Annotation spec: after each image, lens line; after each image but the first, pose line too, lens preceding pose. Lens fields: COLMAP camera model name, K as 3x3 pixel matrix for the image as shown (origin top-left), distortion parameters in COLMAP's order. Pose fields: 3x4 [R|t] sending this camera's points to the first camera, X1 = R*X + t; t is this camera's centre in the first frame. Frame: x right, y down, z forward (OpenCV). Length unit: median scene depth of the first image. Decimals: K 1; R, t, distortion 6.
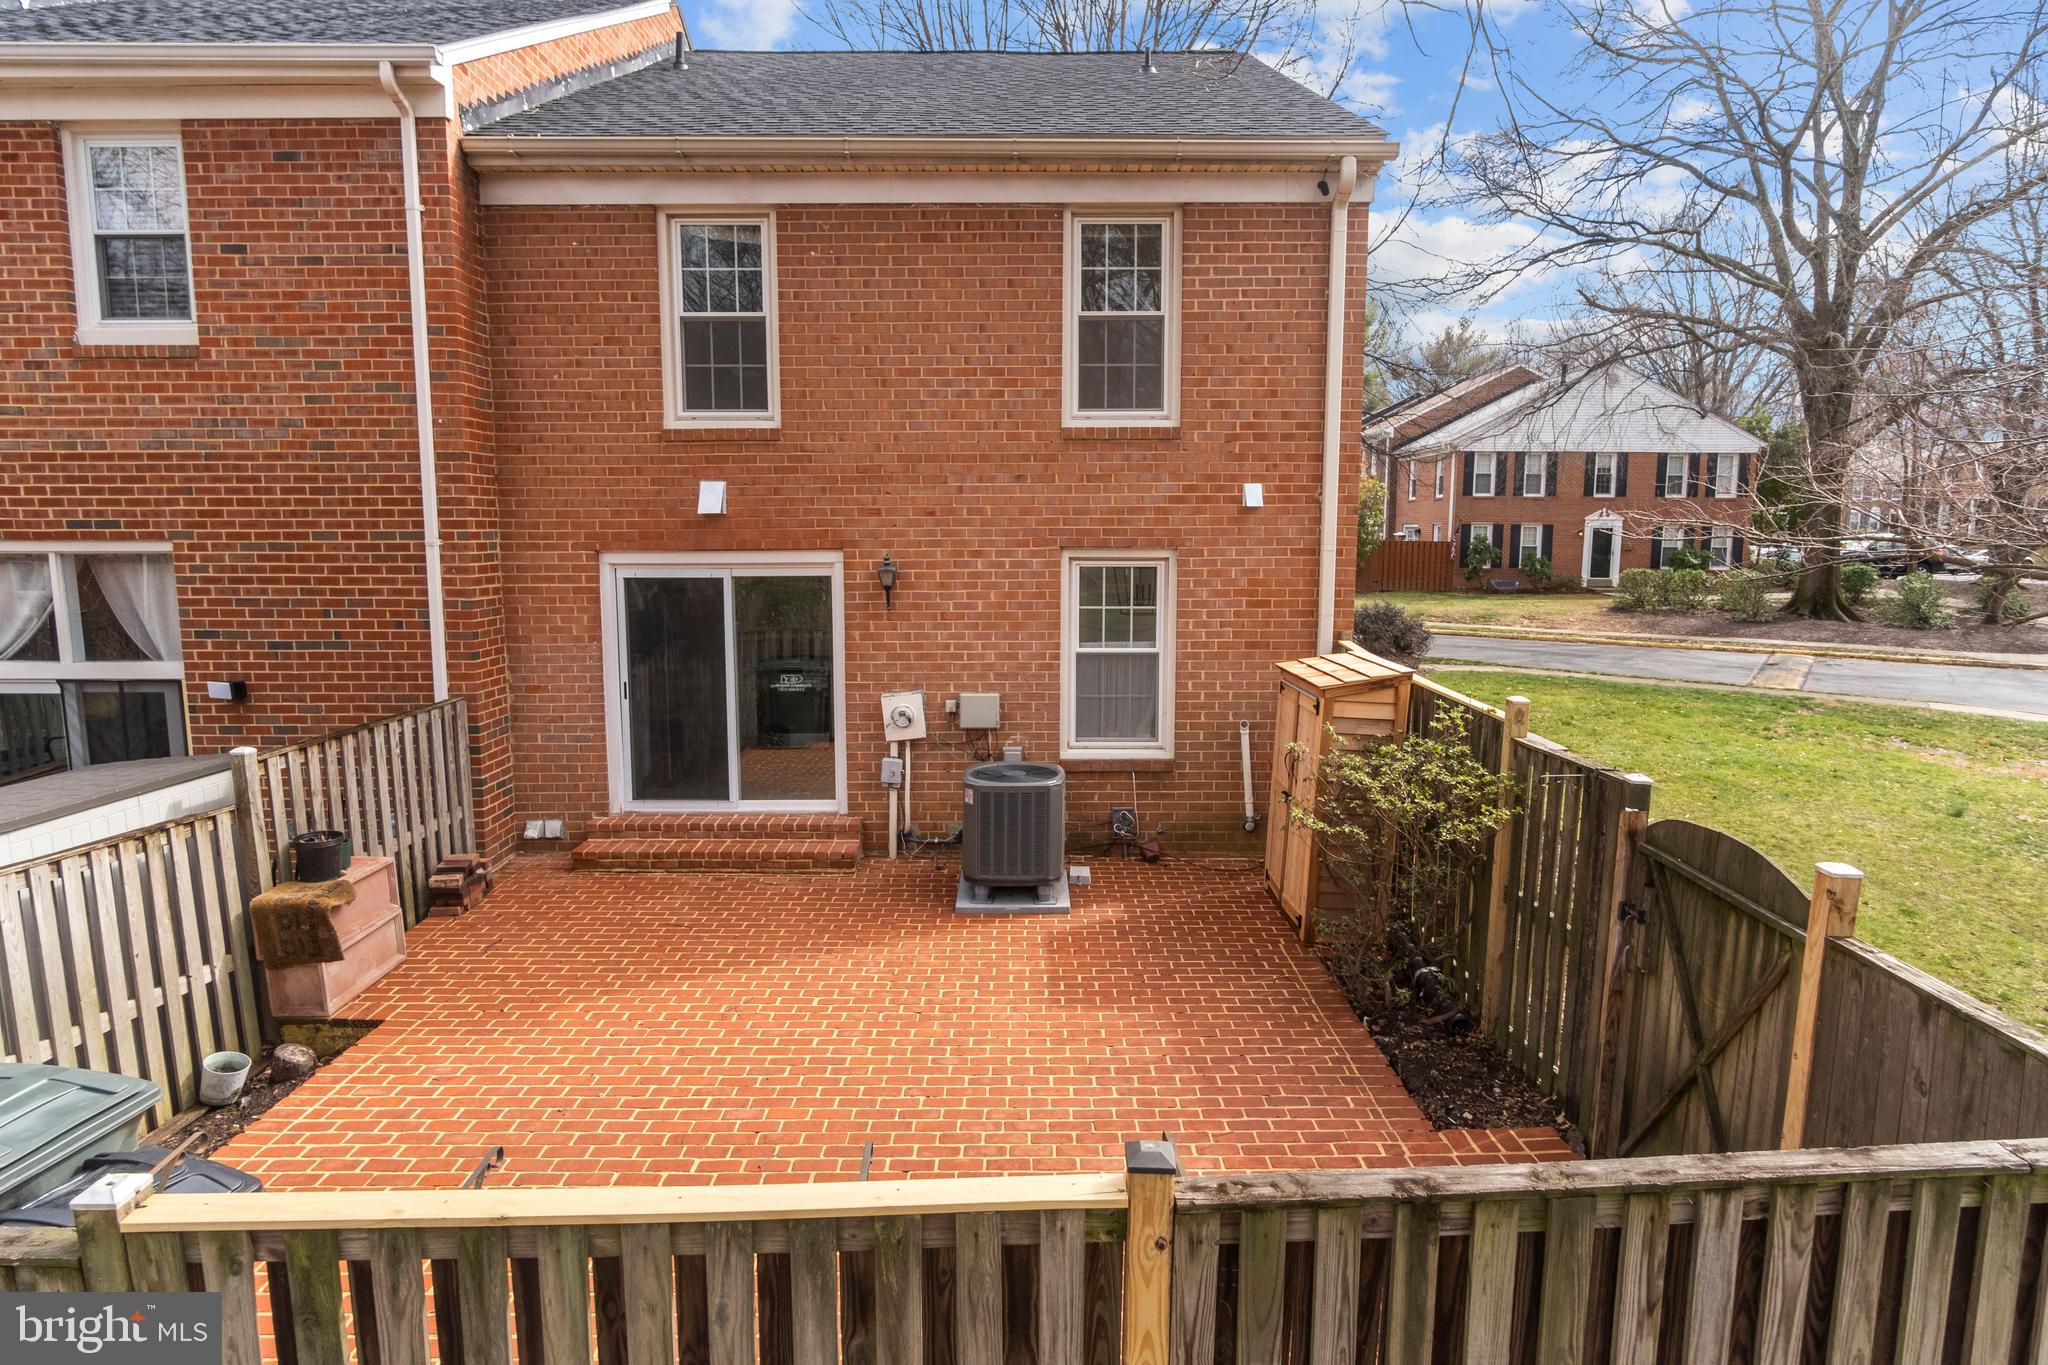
lens RADIAL K [[1107.5, 0, 1011.2], [0, 1107.5, 694.0], [0, 0, 1]] dist [-0.015746, 0.005219]
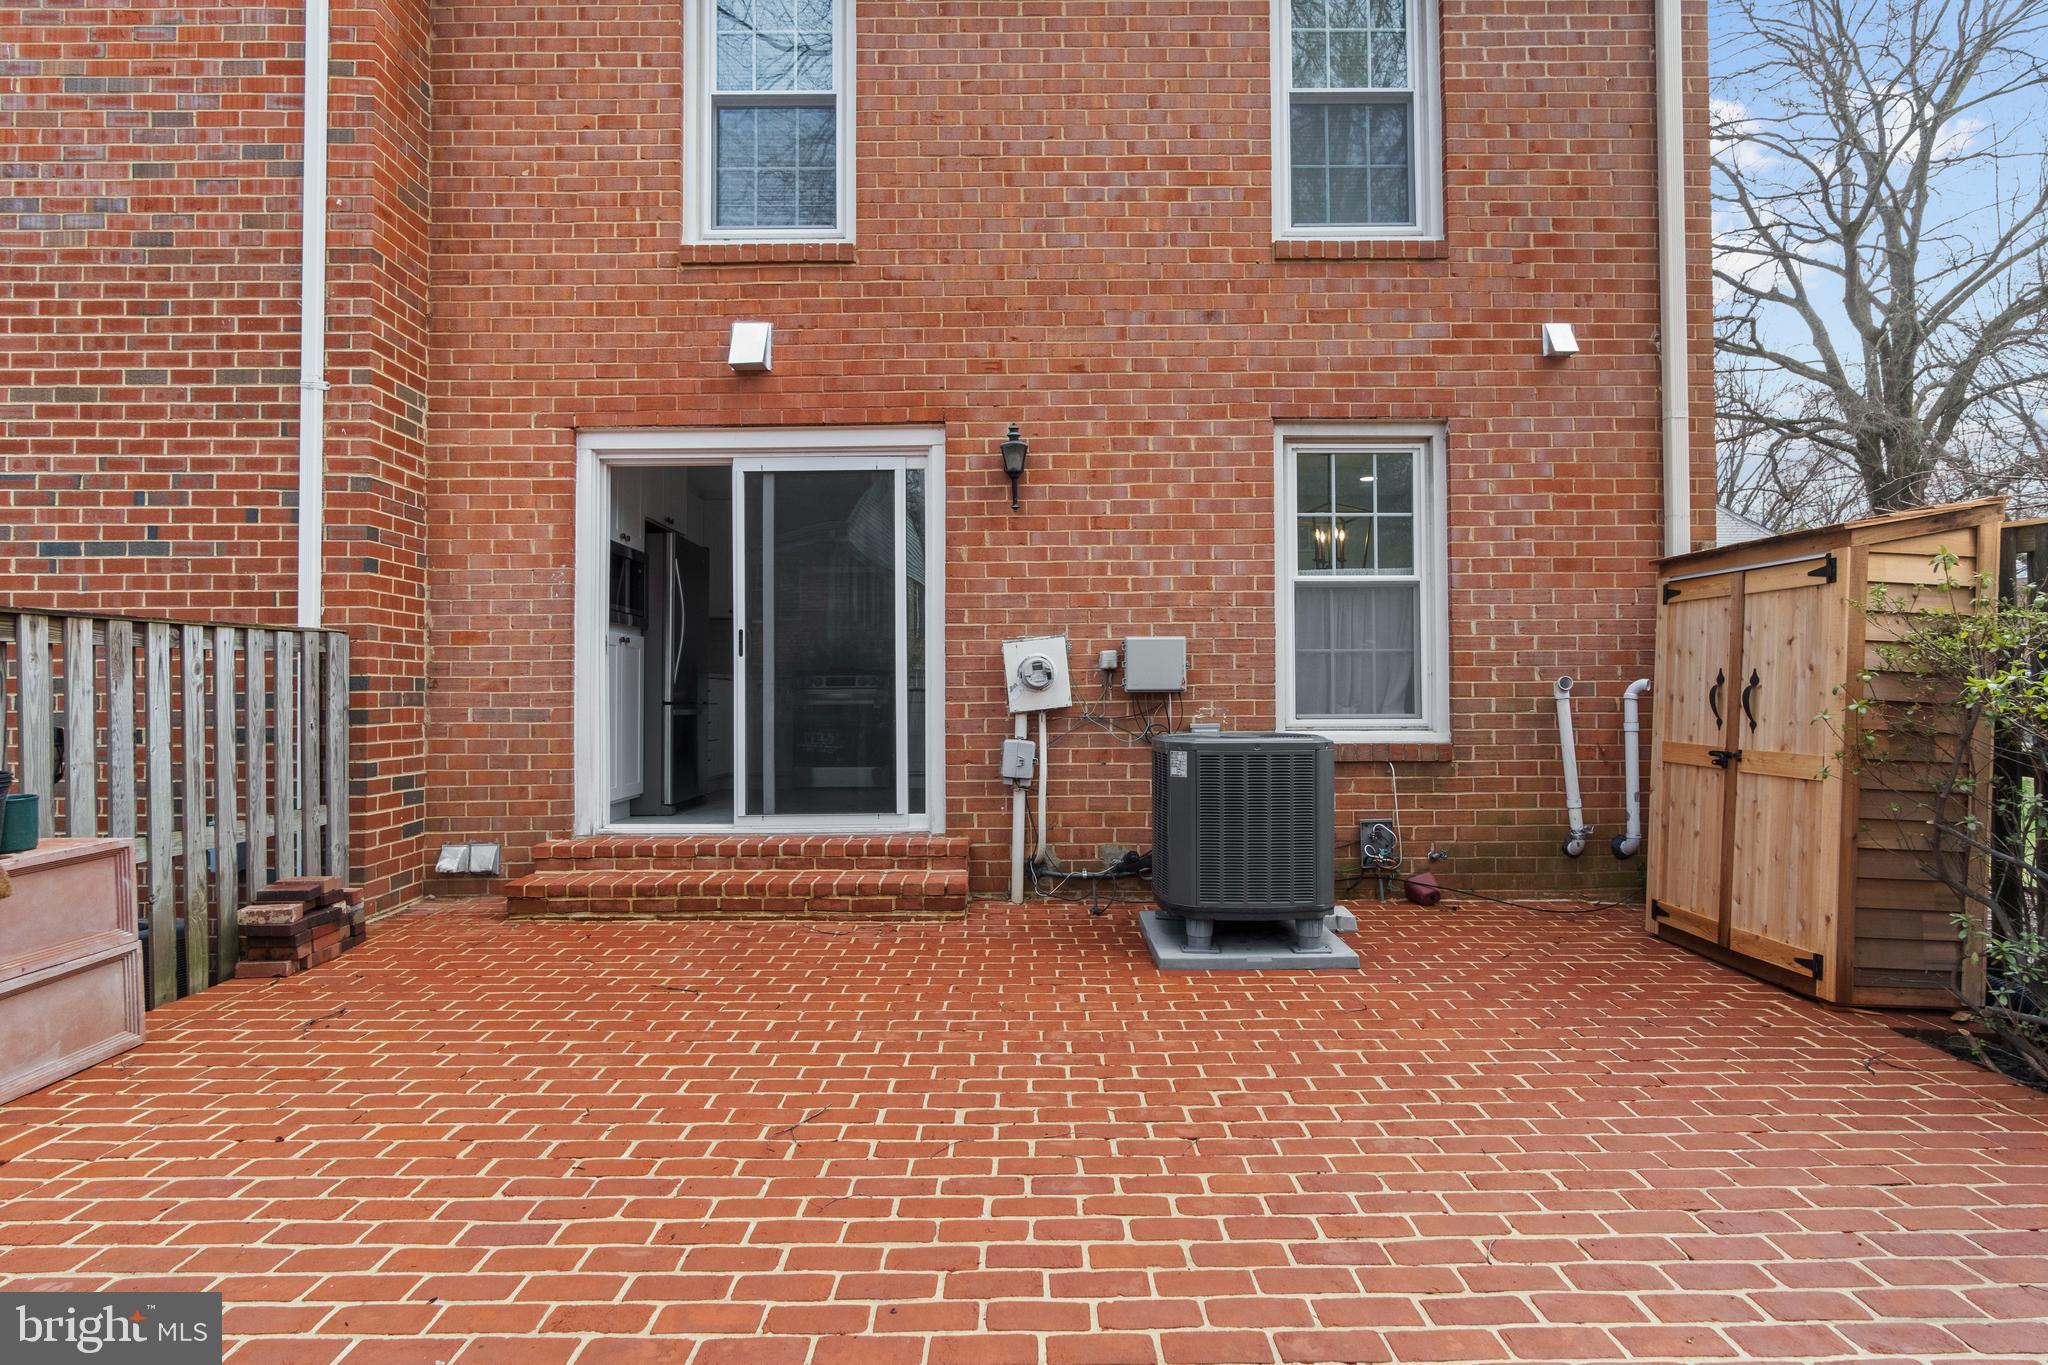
lens RADIAL K [[1107.5, 0, 1023.6], [0, 1107.5, 677.5], [0, 0, 1]] dist [-0.015746, 0.005219]
pose [[0.999979, -0.005648, 0.003061, -0.109844], [0.006030, 0.989576, -0.143886, 0.117948], [-0.002216, 0.143901, 0.989590, 0.372348]]
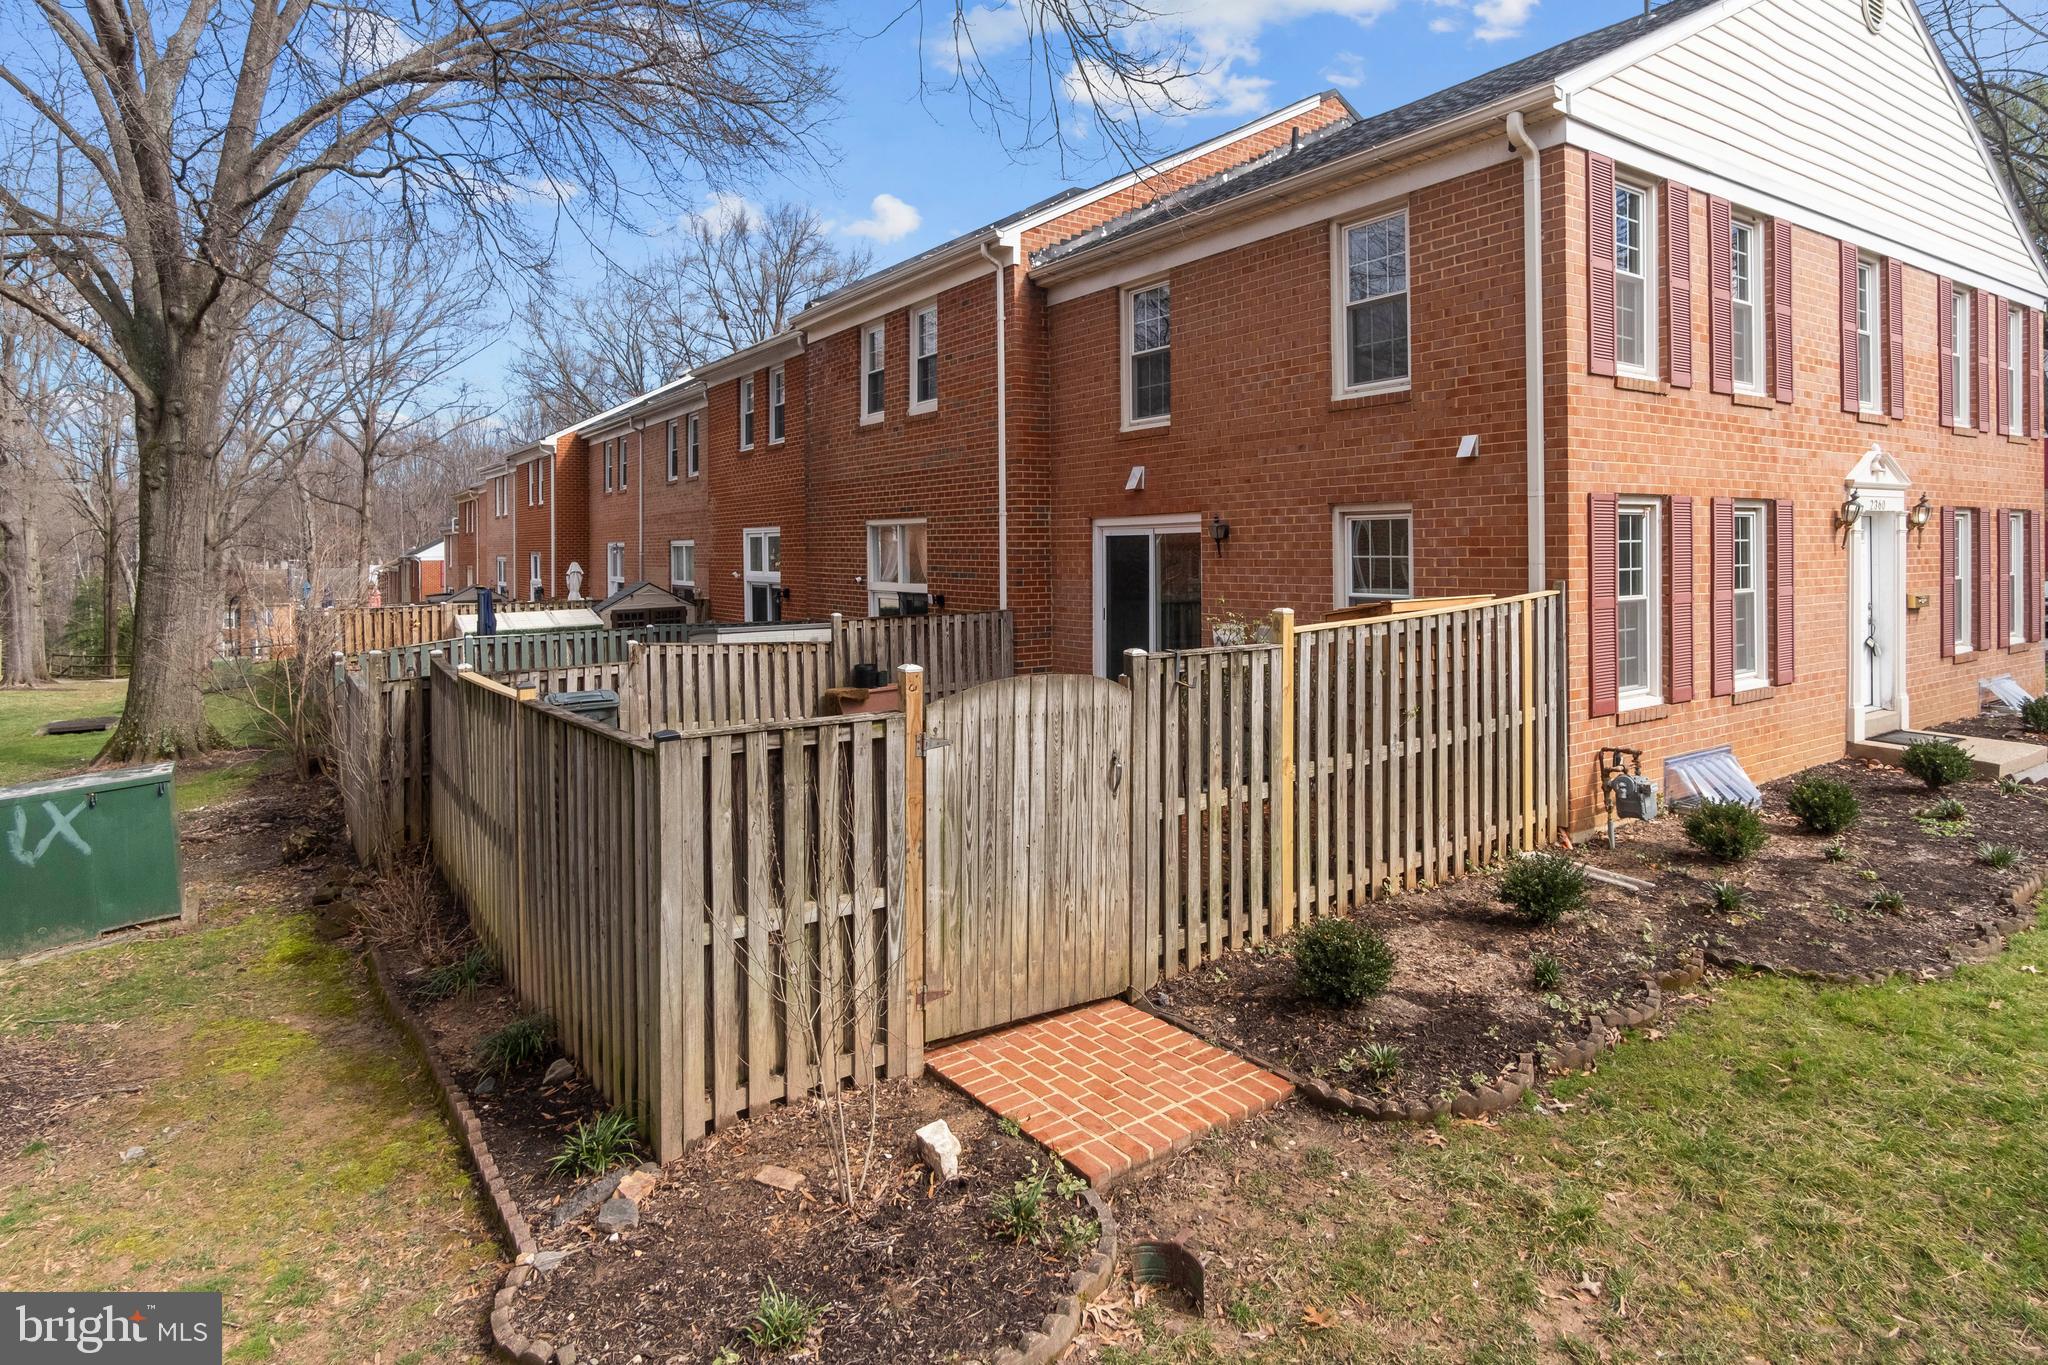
lens RADIAL K [[1131.0, 0, 1065.7], [0, 1131.0, 570.6], [0, 0, 1]] dist [-0.022511, 0.004541]
pose [[0.574382, 0.011271, -0.818510, 0.869681], [-0.098219, 0.993630, -0.055242, 0.029644], [0.812674, 0.112123, 0.571830, 0.110128]]
